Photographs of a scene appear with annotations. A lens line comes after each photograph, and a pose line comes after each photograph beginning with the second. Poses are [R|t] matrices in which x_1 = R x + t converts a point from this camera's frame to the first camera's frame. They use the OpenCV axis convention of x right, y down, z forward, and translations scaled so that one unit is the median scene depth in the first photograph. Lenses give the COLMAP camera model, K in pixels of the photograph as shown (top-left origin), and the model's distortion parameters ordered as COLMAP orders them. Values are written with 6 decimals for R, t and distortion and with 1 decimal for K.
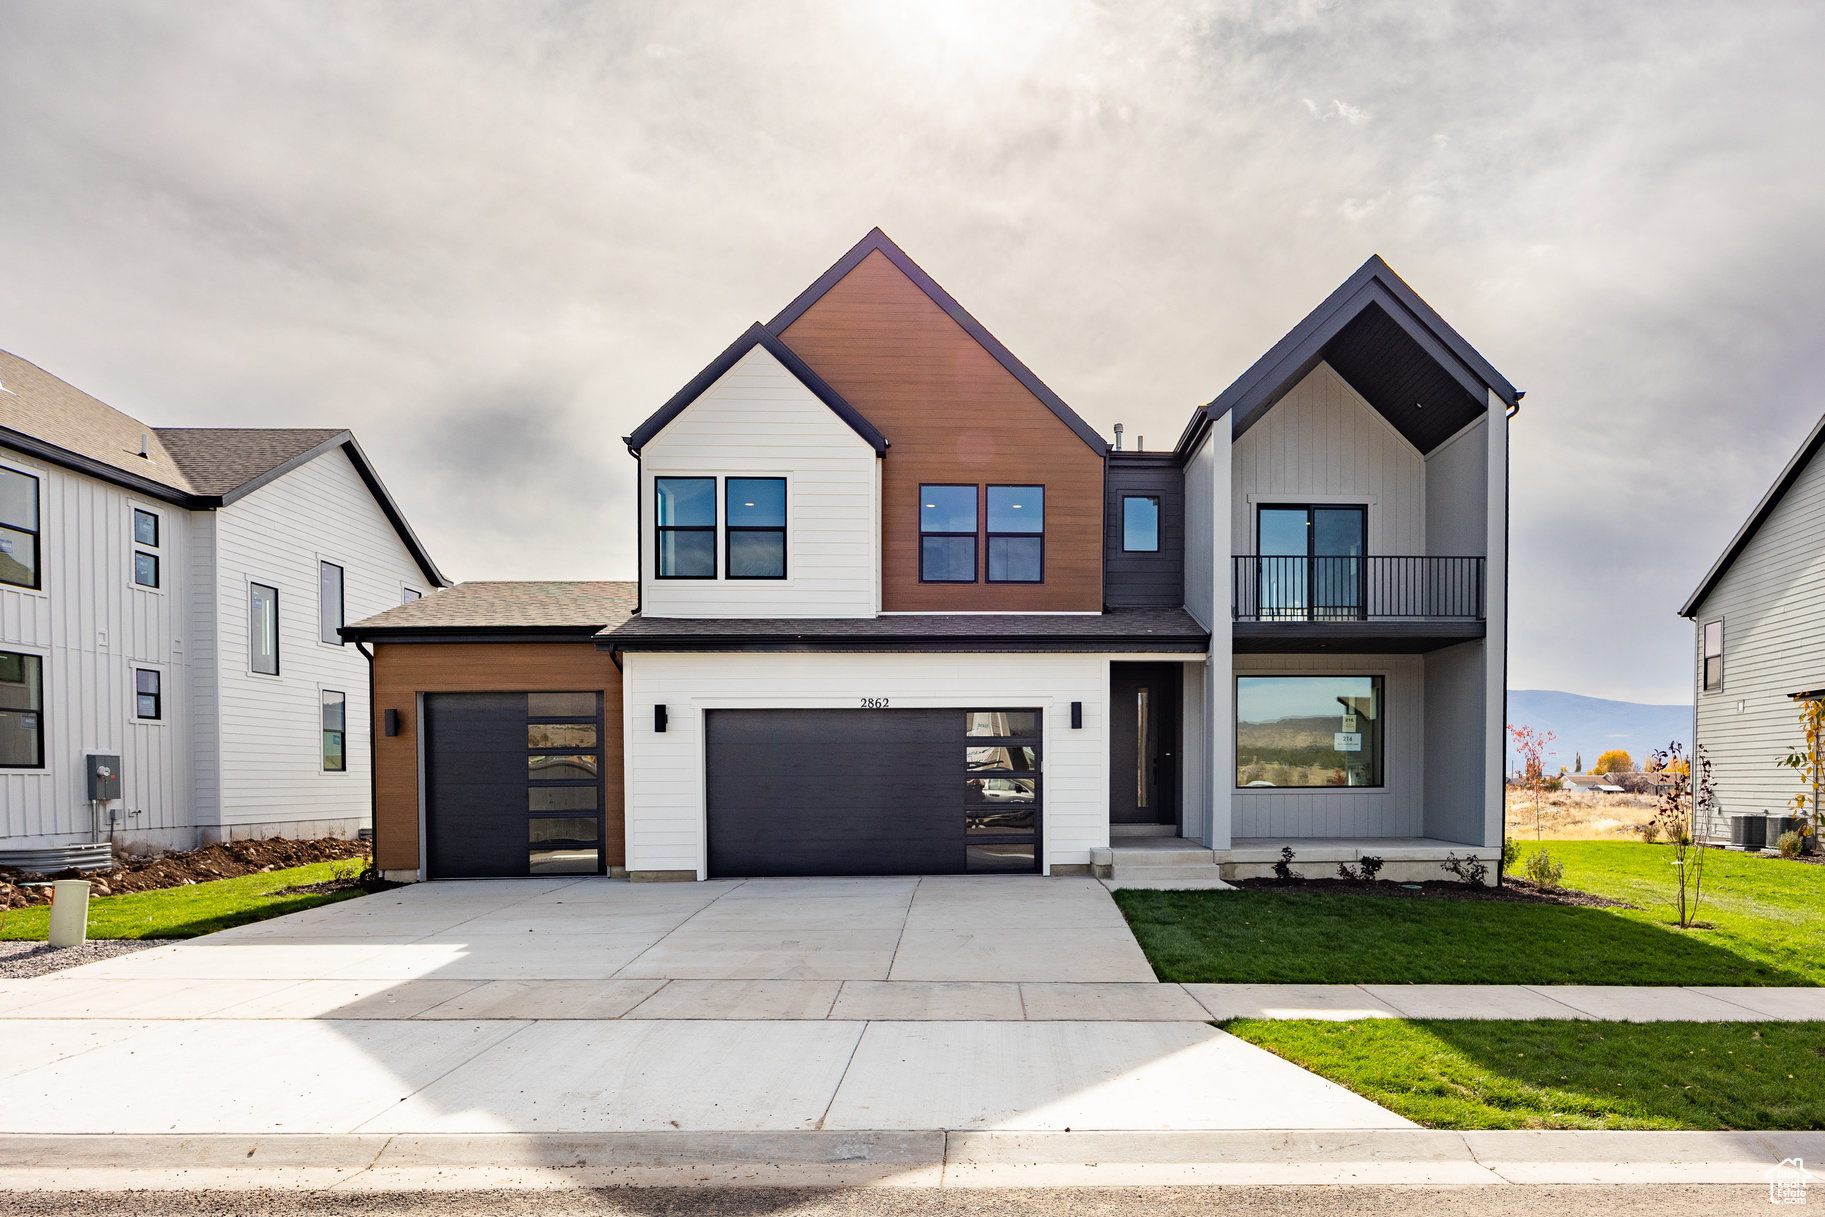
lens RADIAL K [[1141.3, 0, 946.6], [0, 1141.3, 712.6], [0, 0, 1]] dist [-0.006516, -0.001005]
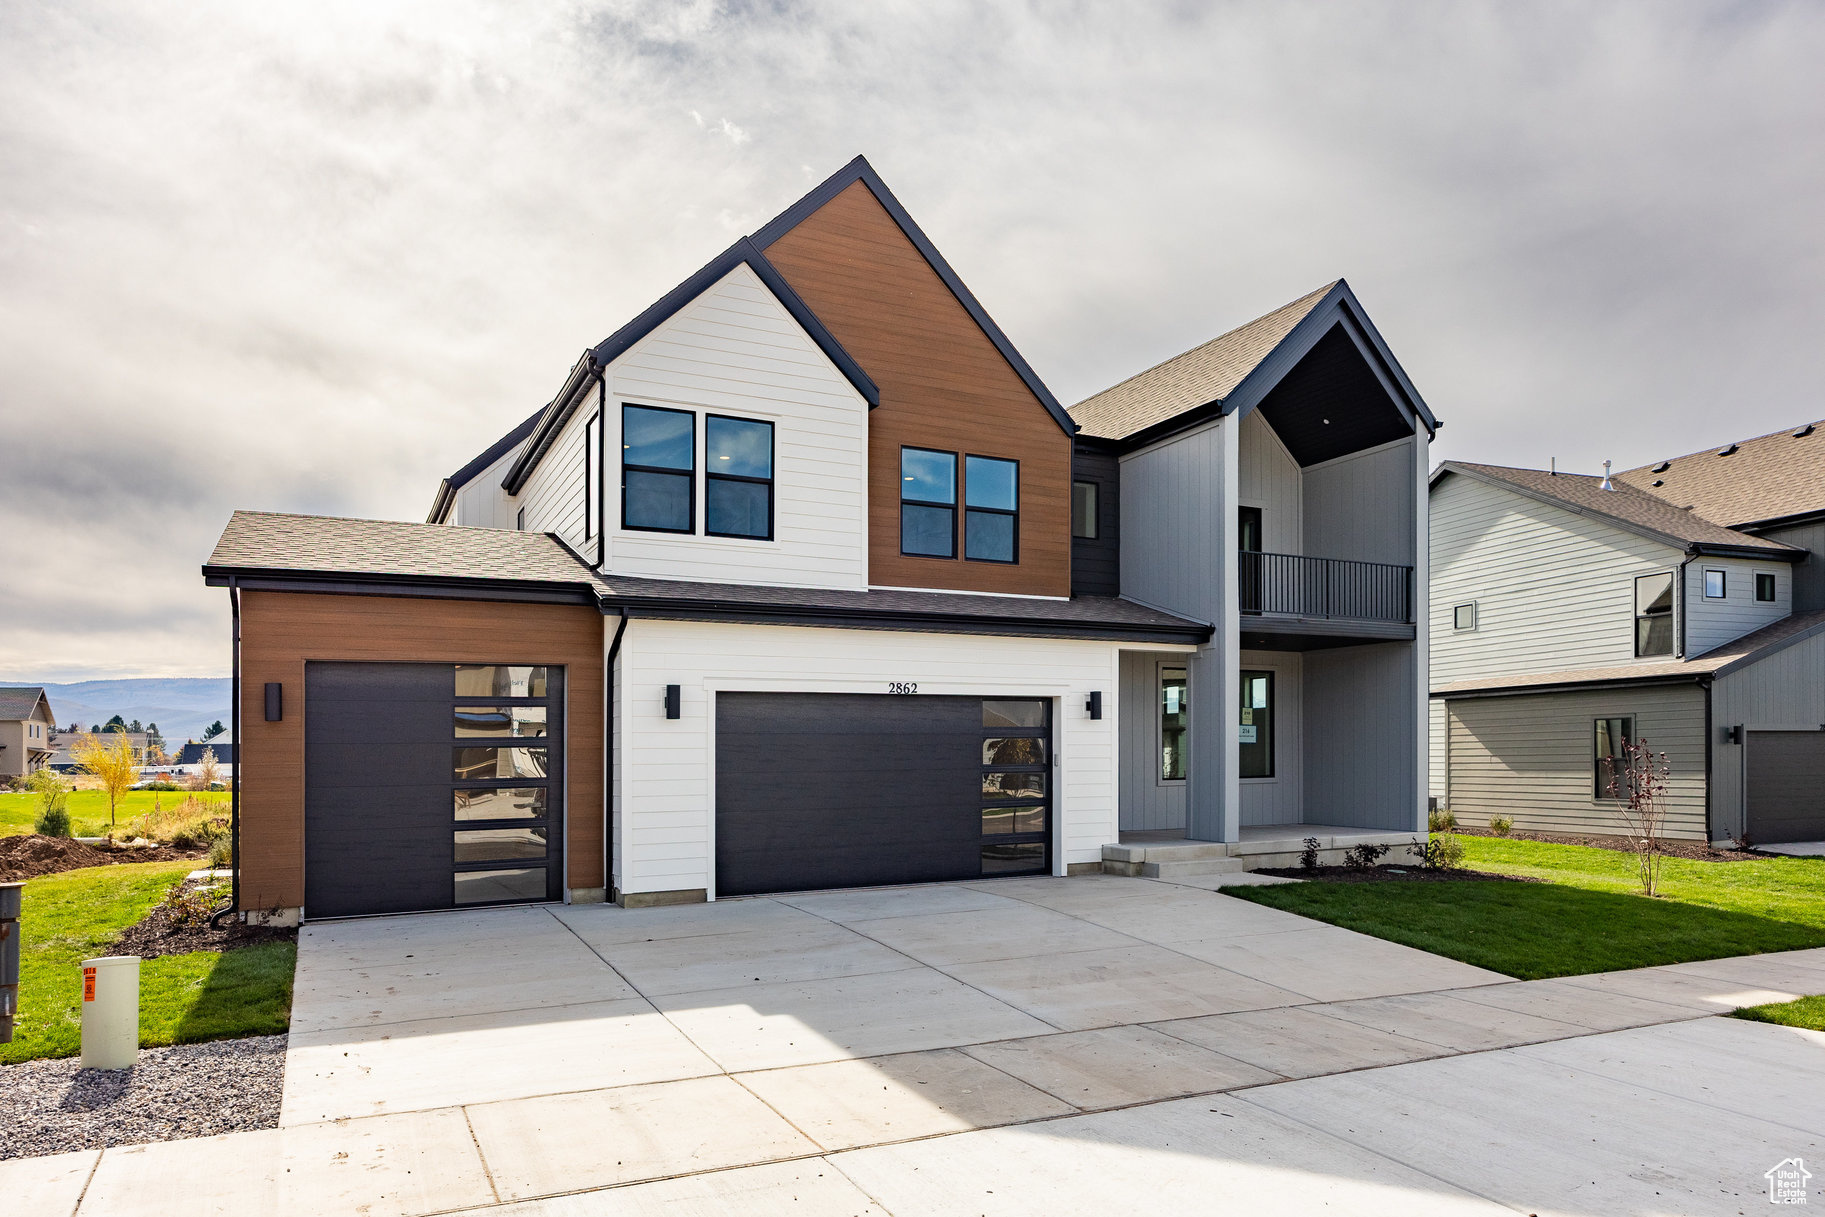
lens RADIAL K [[1186.4, 0, 909.1], [0, 1186.4, 658.3], [0, 0, 1]] dist [0.004058, 0.000789]
pose [[0.909347, 0.031189, 0.414868, -0.413488], [-0.018179, 0.999212, -0.035274, 0.000734], [-0.415642, 0.024534, 0.909197, 0.151479]]
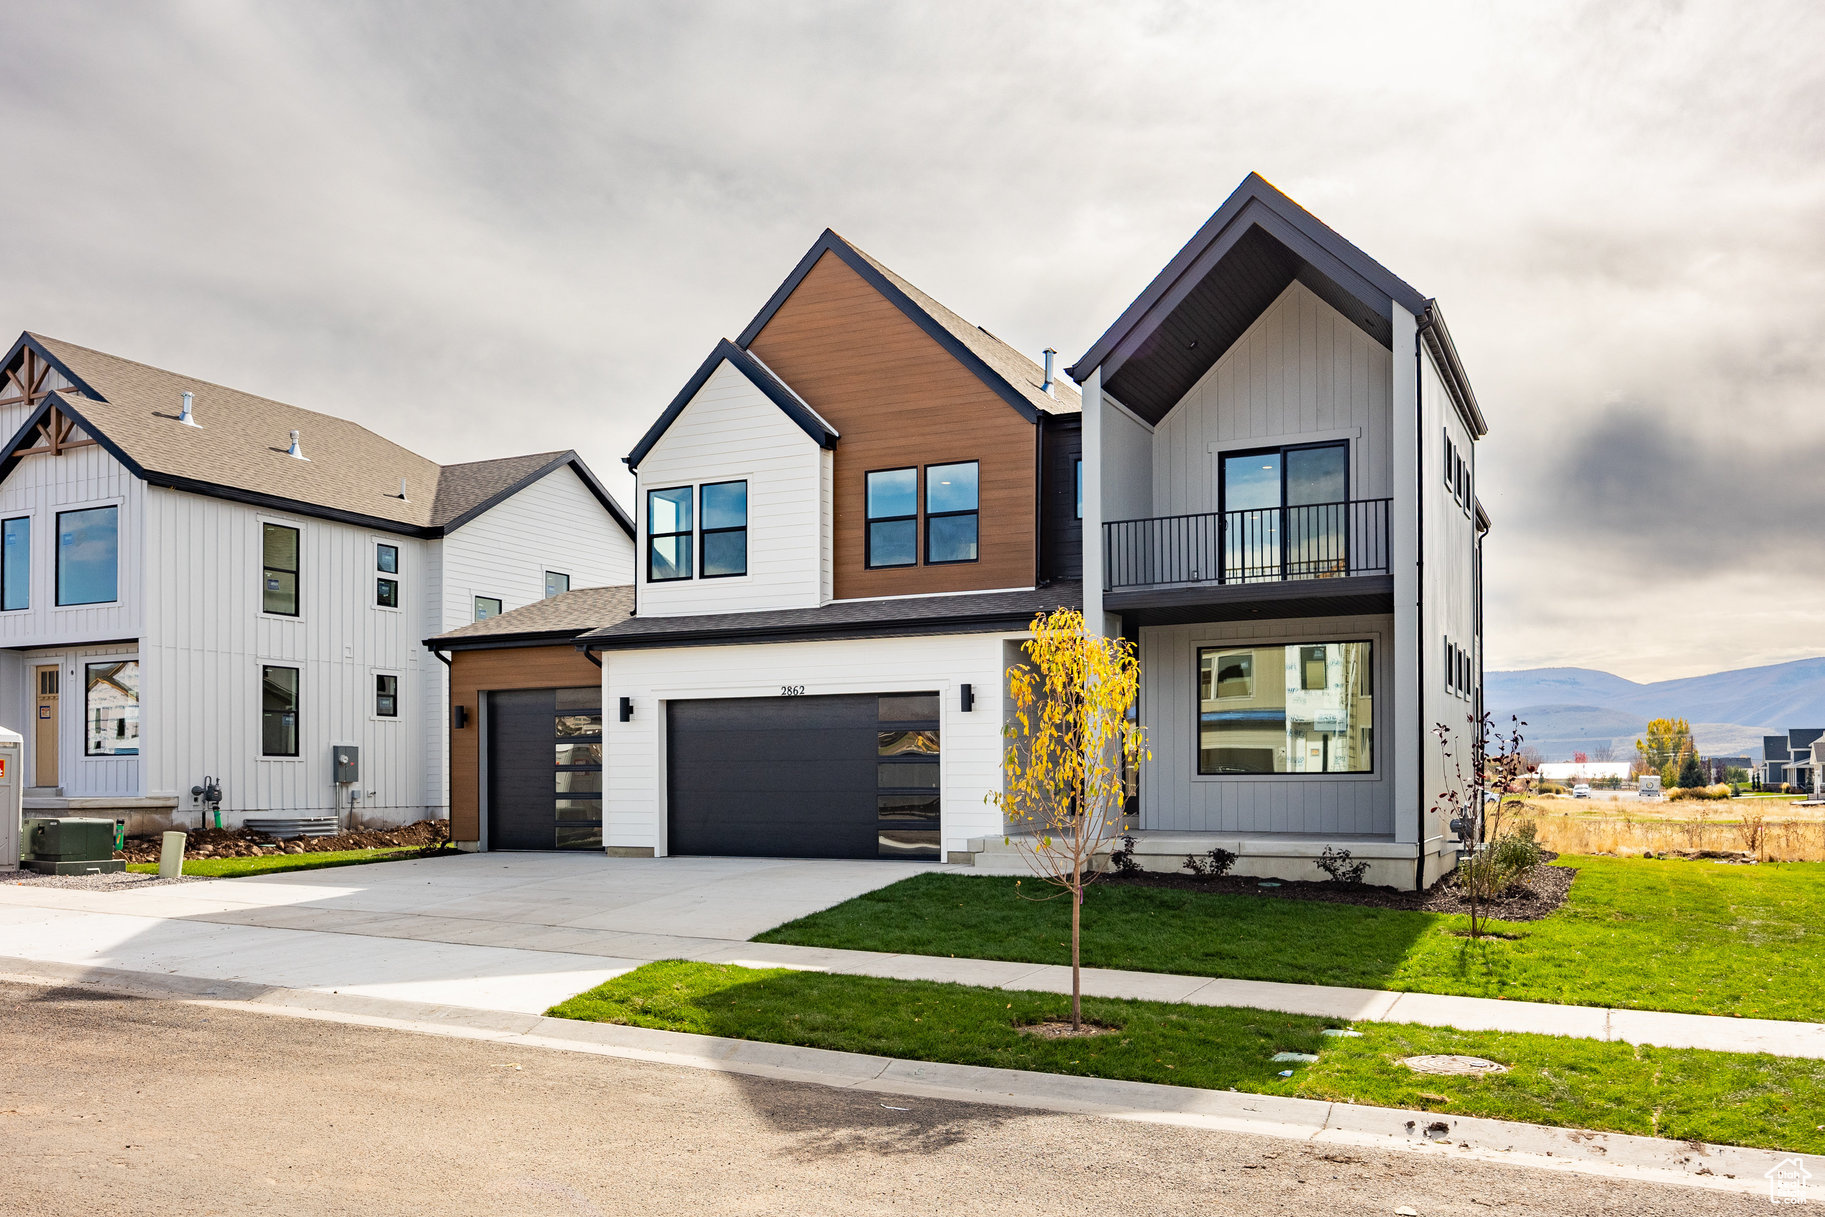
lens RADIAL K [[1518.4, 0, 912.5], [0, 1518.4, 608.5], [0, 0, 1]] dist [-0.003127, -0.001731]
pose [[0.866174, -0.051550, -0.497076, 0.692606], [0.024580, 0.997856, -0.060652, 0.003506], [0.499137, 0.040317, 0.865585, -0.143277]]
